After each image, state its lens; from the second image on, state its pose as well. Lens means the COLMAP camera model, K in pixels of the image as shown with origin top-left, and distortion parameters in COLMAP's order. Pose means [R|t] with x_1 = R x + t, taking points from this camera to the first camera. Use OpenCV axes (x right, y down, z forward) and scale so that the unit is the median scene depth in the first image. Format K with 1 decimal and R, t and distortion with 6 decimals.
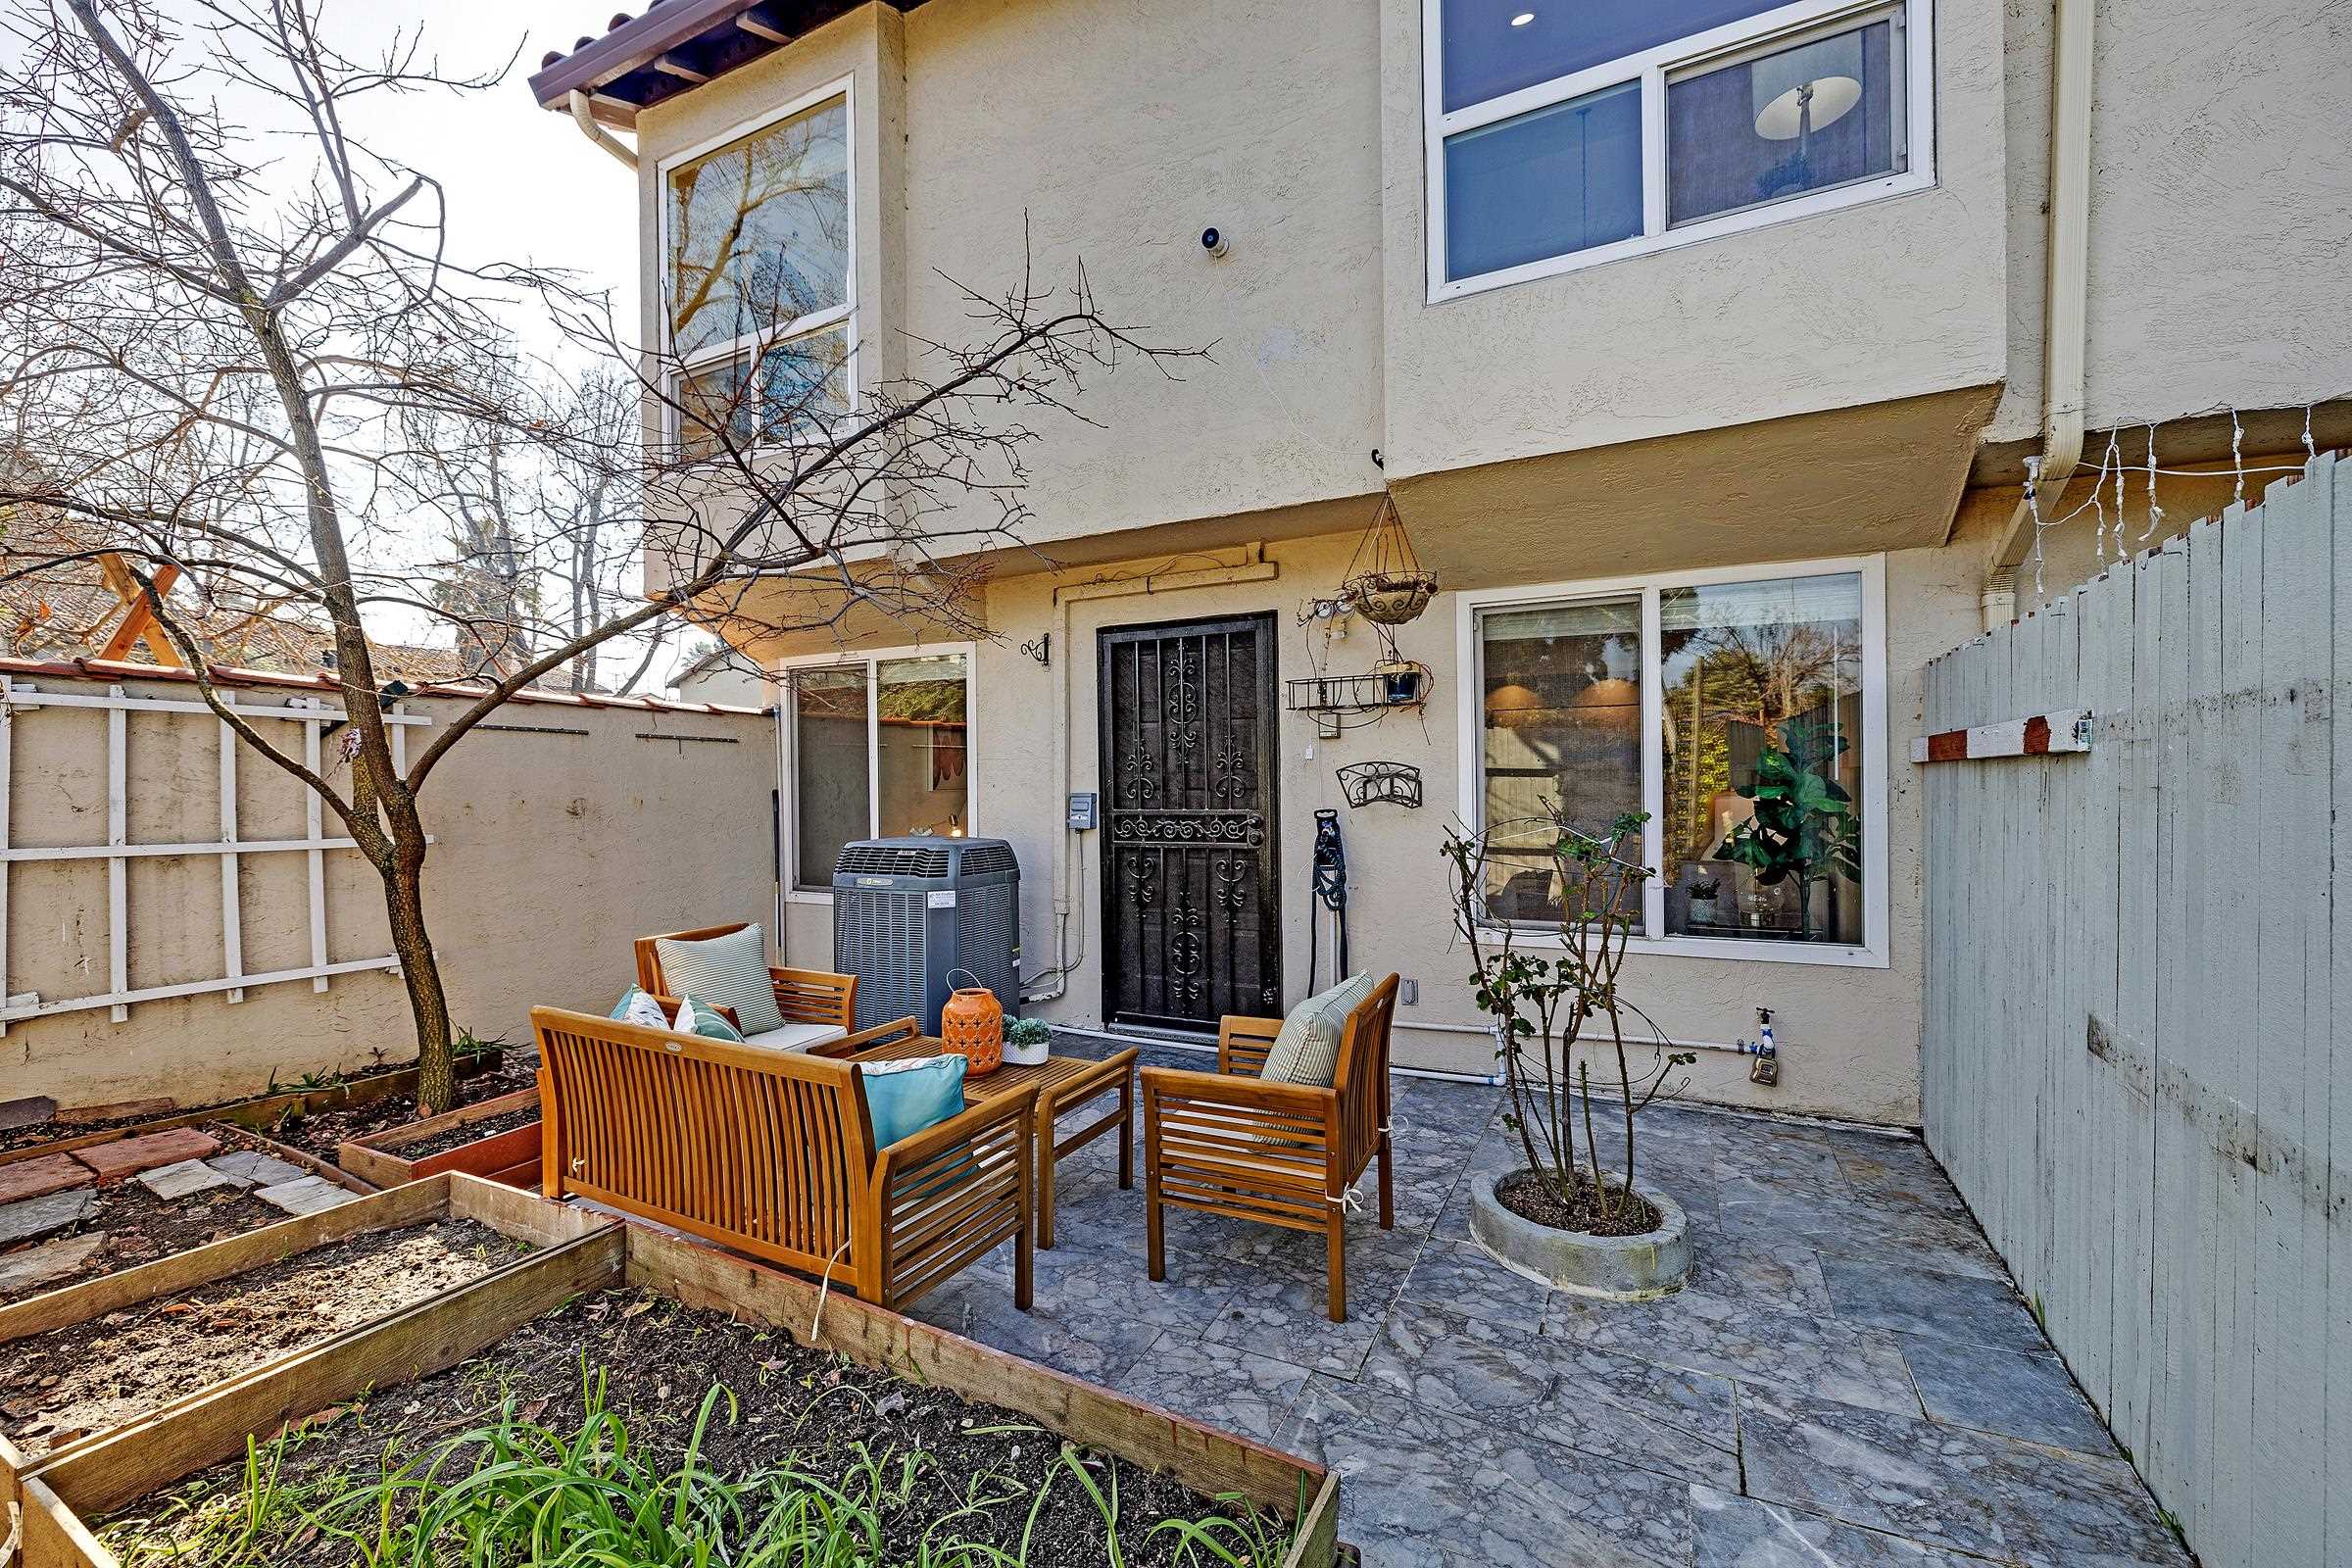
lens RADIAL K [[985.5, 0, 1171.6], [0, 985.5, 788.0], [0, 0, 1]] dist [-0.000893, 0.001110]
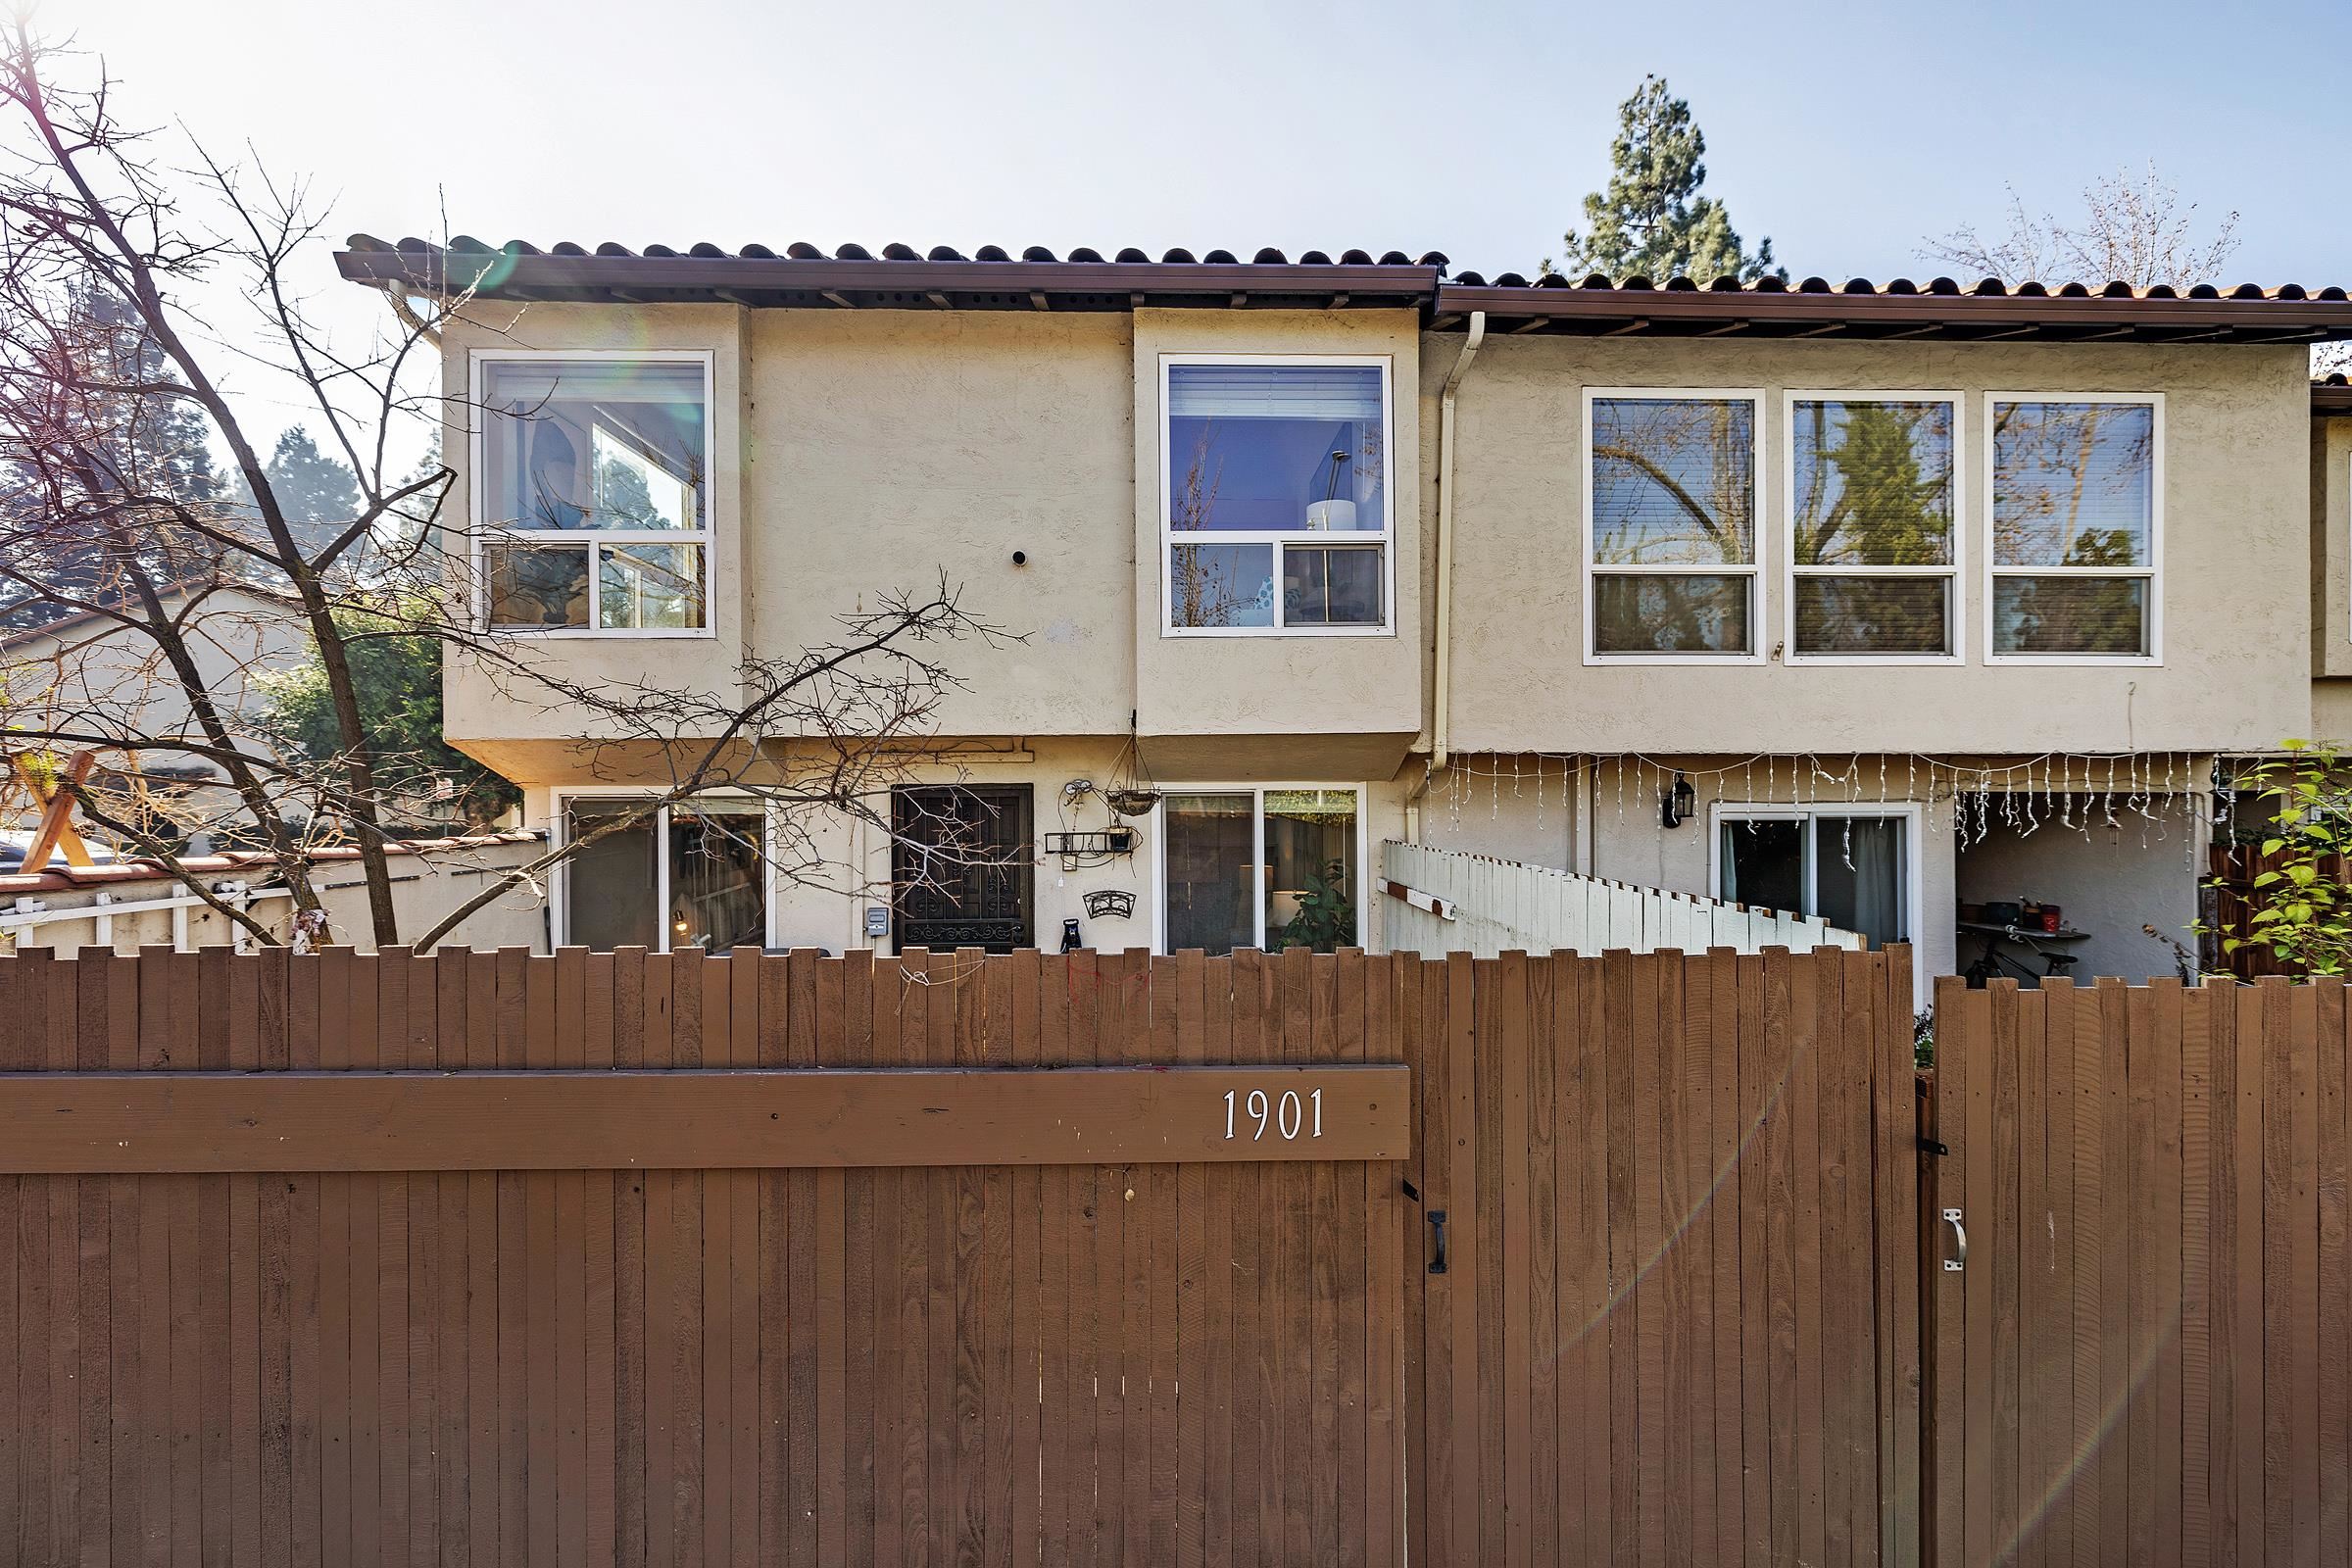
lens RADIAL K [[985.5, 0, 1178.9], [0, 985.5, 788.6], [0, 0, 1]] dist [-0.000893, 0.001110]
pose [[0.872151, 0.007621, 0.489178, -0.503071], [-0.001951, 0.999925, -0.012100, -0.184203], [-0.489233, 0.009598, 0.872100, -0.469581]]
